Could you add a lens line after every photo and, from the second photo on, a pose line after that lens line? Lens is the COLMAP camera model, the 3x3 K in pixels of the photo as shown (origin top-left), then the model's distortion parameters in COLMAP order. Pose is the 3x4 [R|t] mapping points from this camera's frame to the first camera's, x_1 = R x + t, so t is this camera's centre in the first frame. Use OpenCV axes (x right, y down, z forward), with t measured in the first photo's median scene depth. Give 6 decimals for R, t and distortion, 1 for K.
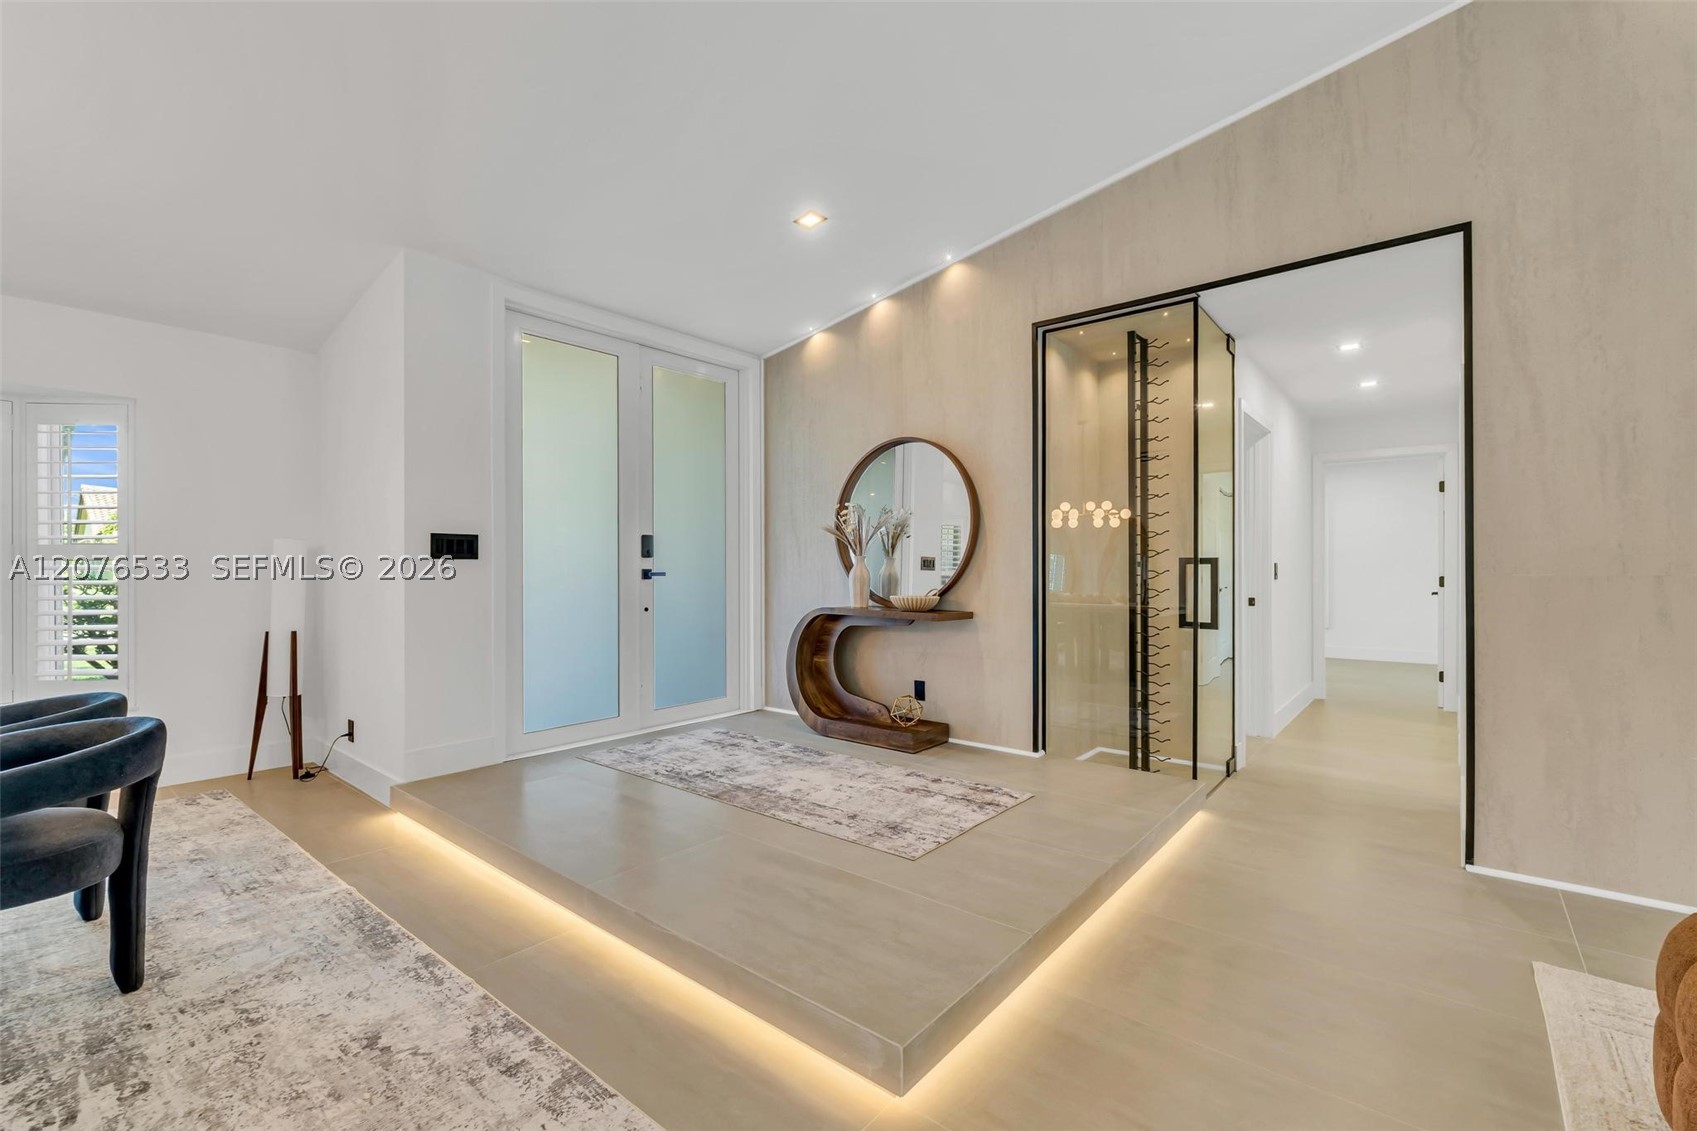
lens RADIAL K [[738.8, 0, 847.0], [0, 738.8, 569.8], [0, 0, 1]] dist [-0.002988, -0.000124]
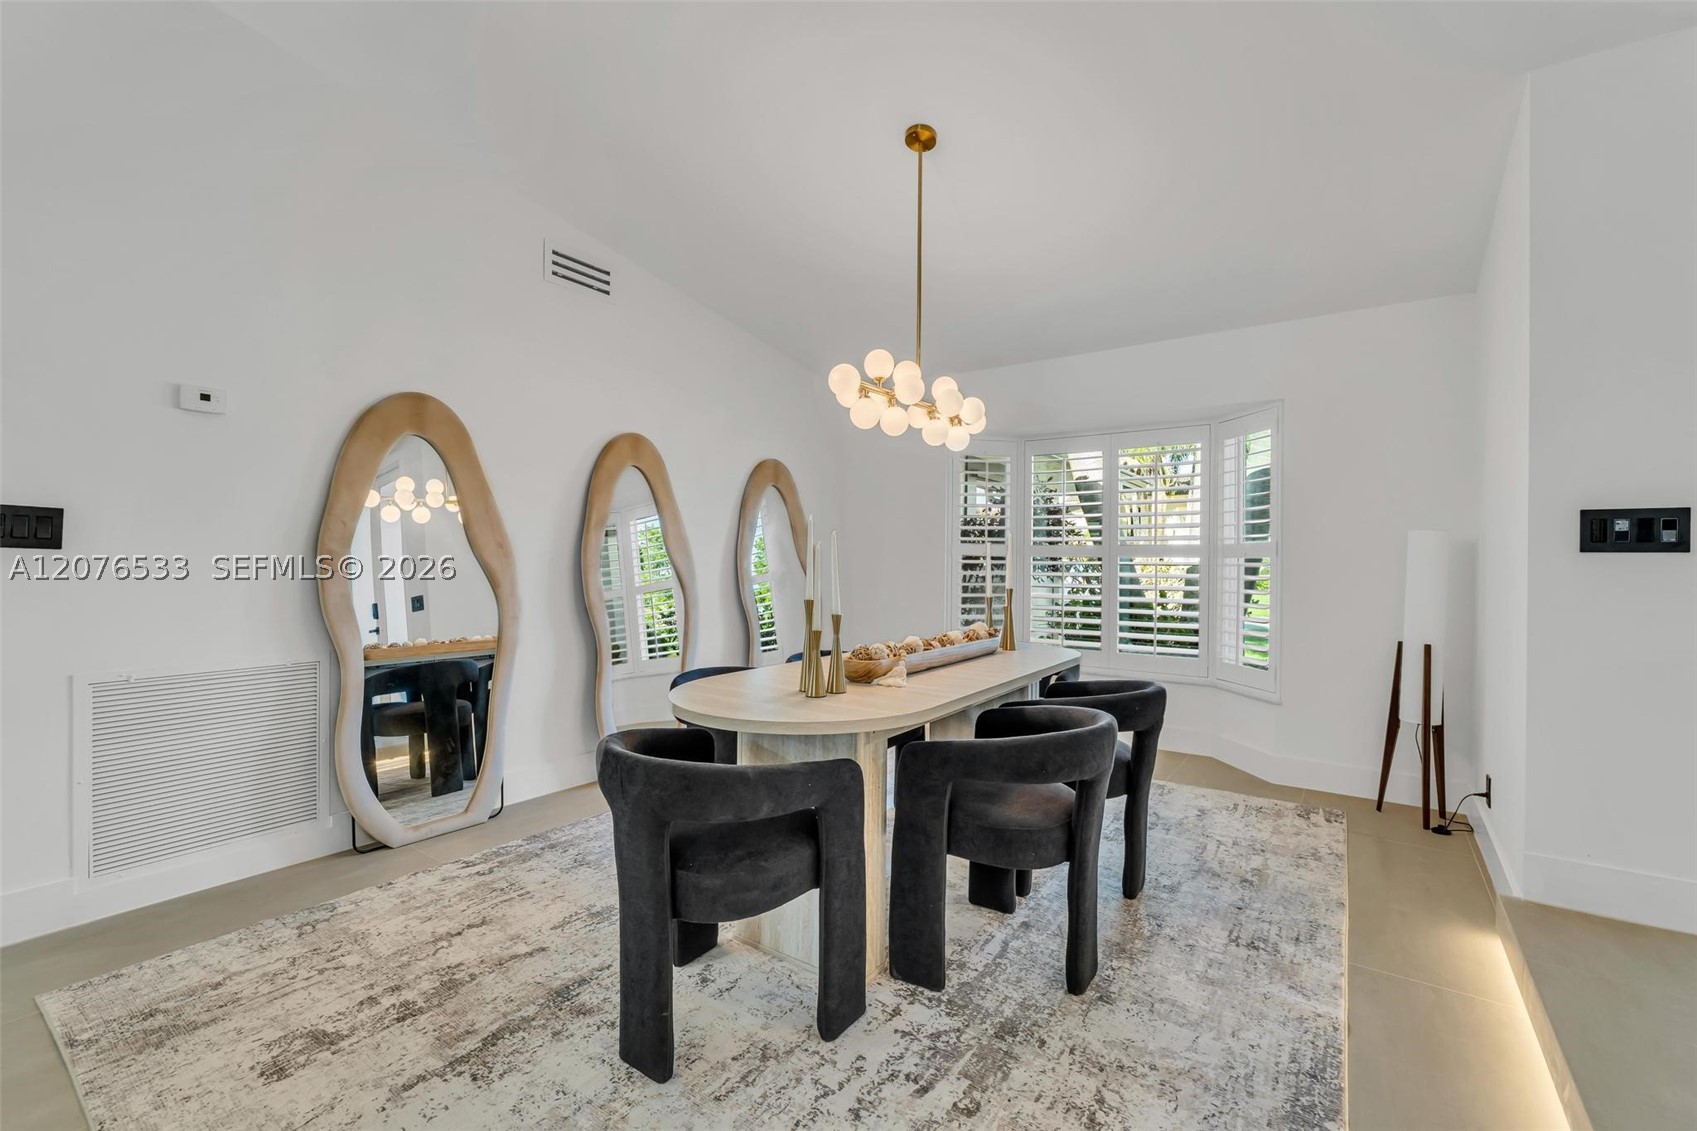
lens RADIAL K [[723.2, 0, 855.7], [0, 723.2, 559.7], [0, 0, 1]] dist [-0.002744, -0.000167]
pose [[0.082485, -0.001396, -0.996591, -0.018510], [-0.011022, 0.999937, -0.002313, -0.000436], [0.996531, 0.011175, 0.082464, 0.335626]]
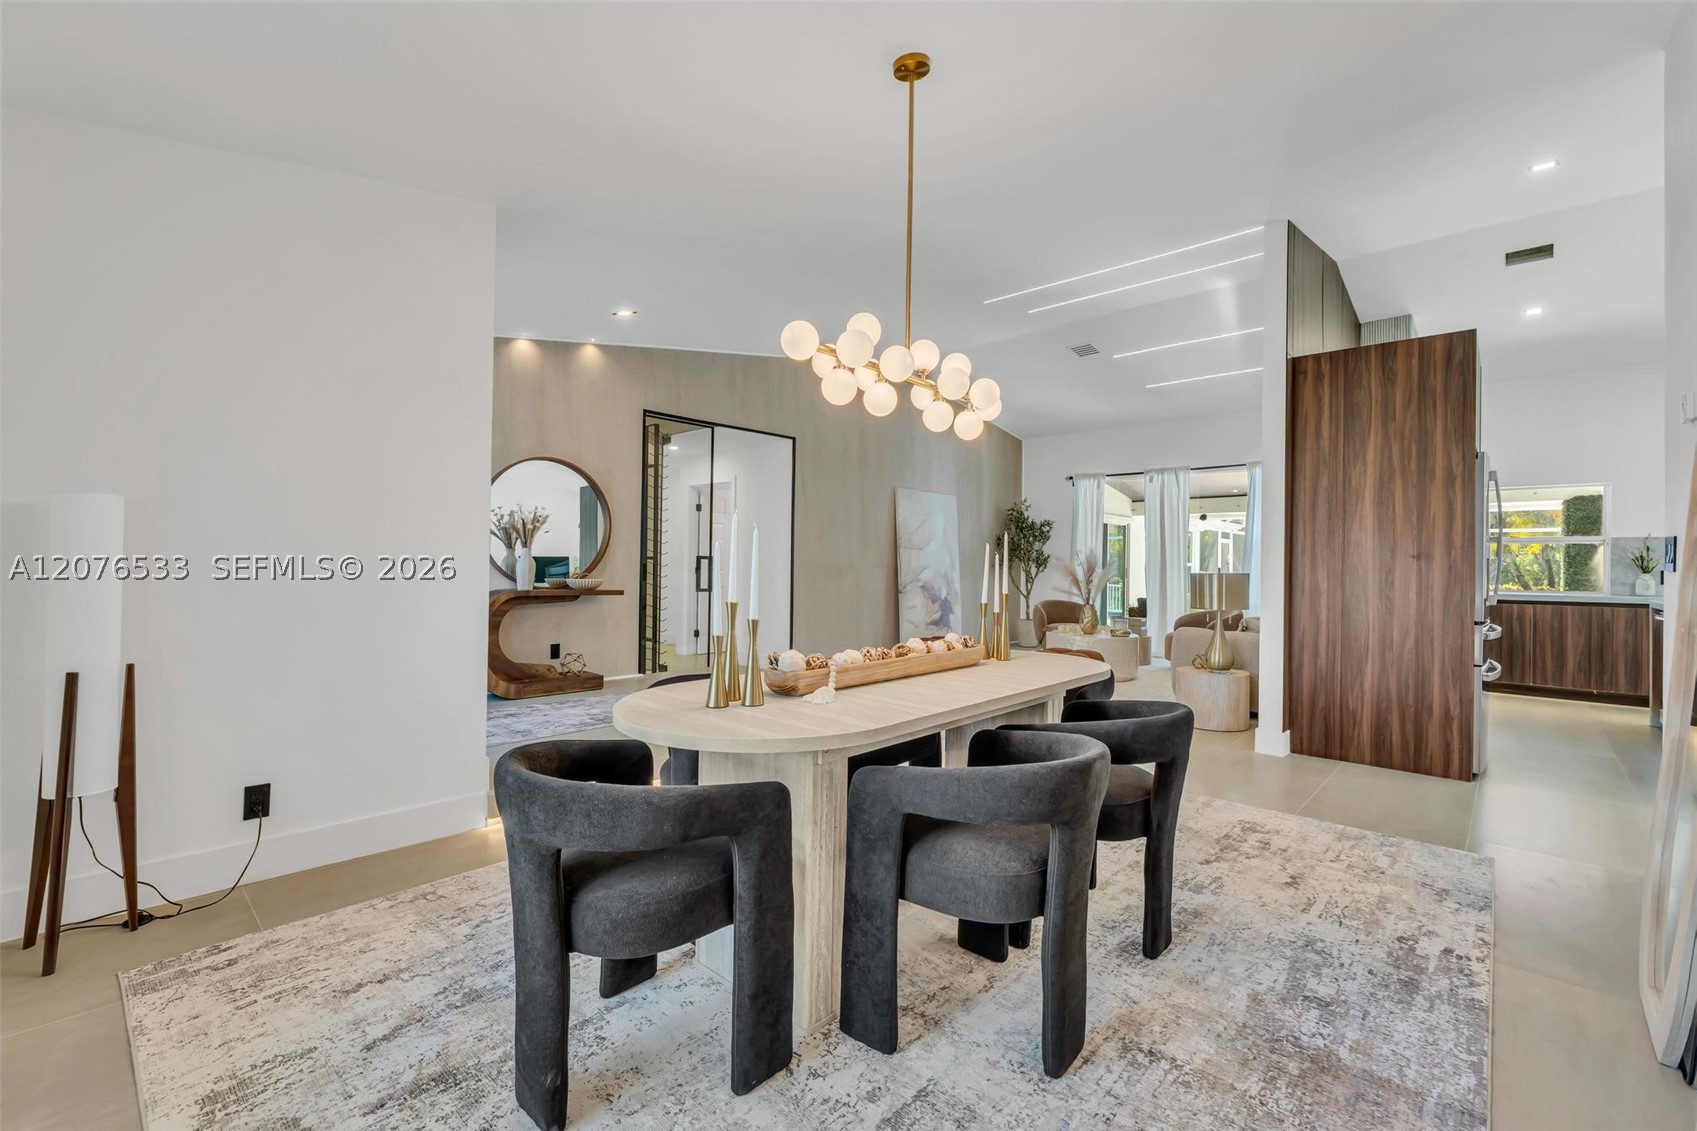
lens RADIAL K [[723.2, 0, 855.7], [0, 723.2, 559.7], [0, 0, 1]] dist [-0.002744, -0.000167]
pose [[0.049228, 0.007912, 0.998756, -1.356598], [-0.015556, 0.999853, -0.007154, 0.001432], [-0.998666, -0.015185, 0.049344, 0.467230]]
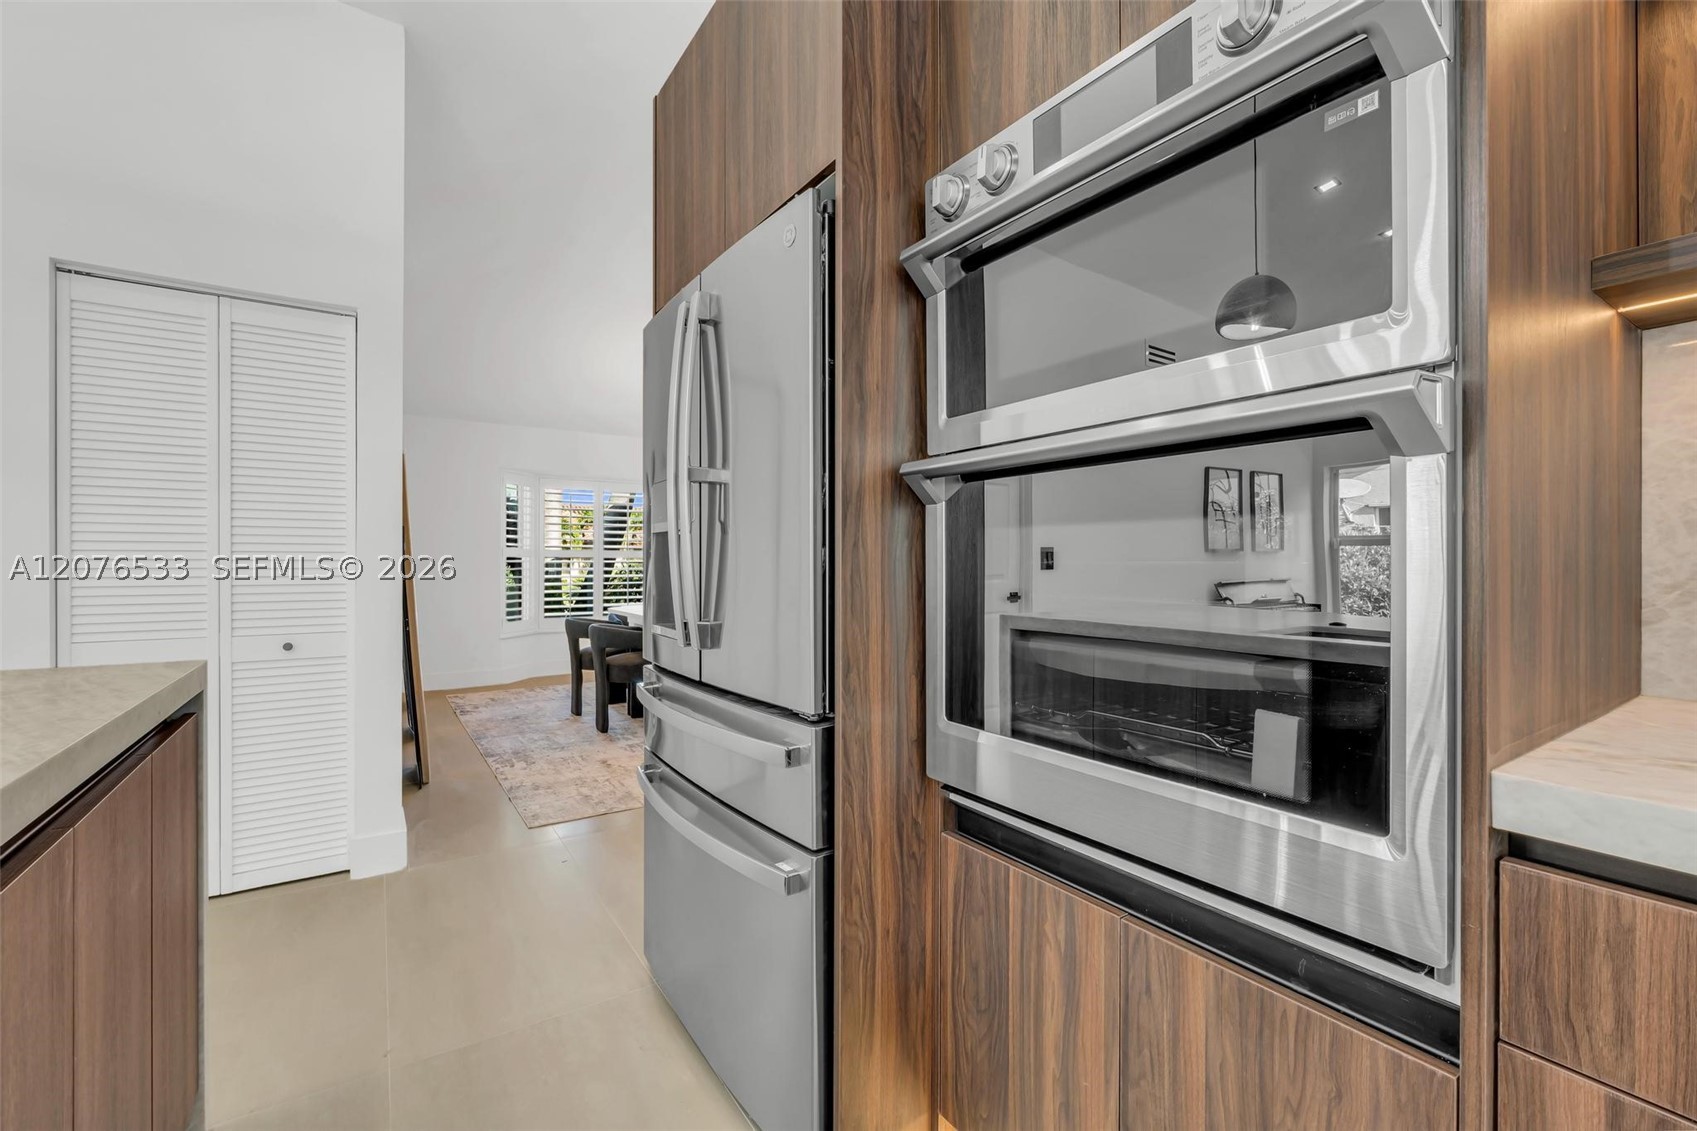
lens RADIAL K [[723.2, 0, 855.7], [0, 723.2, 559.7], [0, 0, 1]] dist [-0.002744, -0.000167]
pose [[0.957909, 0.003734, -0.287049, 0.043123], [-0.002982, 0.999991, 0.003057, -0.009302], [0.287058, -0.002073, 0.957911, -0.865470]]
